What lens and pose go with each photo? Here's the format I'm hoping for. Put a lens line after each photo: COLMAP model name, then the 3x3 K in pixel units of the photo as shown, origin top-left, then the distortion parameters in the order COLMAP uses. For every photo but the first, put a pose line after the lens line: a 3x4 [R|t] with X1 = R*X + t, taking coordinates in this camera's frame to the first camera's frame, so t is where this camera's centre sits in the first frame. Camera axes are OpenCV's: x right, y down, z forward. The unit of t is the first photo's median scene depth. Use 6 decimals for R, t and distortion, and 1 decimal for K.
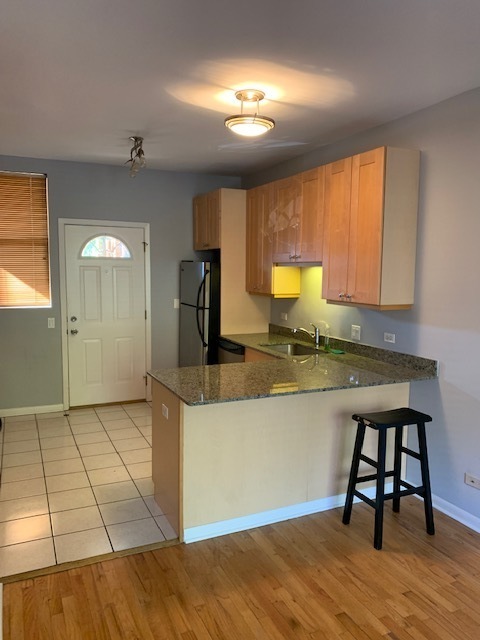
lens RADIAL K [[490.4, 0, 240.0], [0, 490.4, 320.0], [0, 0, 1]] dist [0.004611, 0.002102]
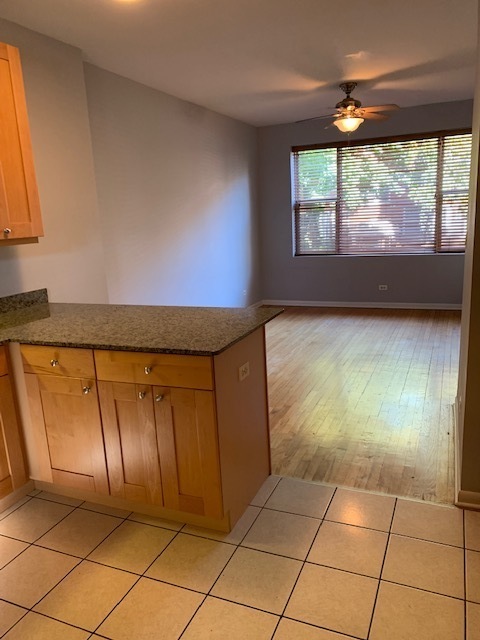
lens RADIAL K [[485.1, 0, 236.6], [0, 485.1, 327.7], [0, 0, 1]] dist [0.100899, -0.279575]
pose [[-0.671291, -0.146221, 0.726628, -0.415156], [0.118627, 0.946515, 0.300063, -0.065789], [-0.731639, 0.287627, -0.618041, 0.887896]]
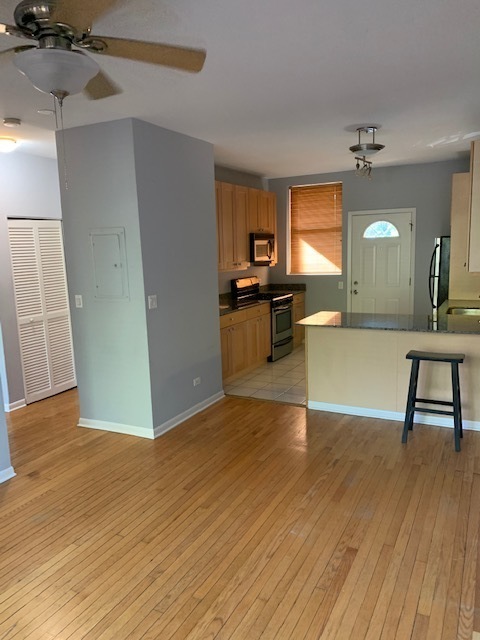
lens RADIAL K [[485.1, 0, 236.6], [0, 485.1, 327.7], [0, 0, 1]] dist [0.100899, -0.279575]
pose [[0.609982, 0.098003, -0.786332, 0.603822], [-0.044099, 0.994983, 0.089798, 0.015919], [0.791187, -0.020098, 0.611244, -0.140353]]
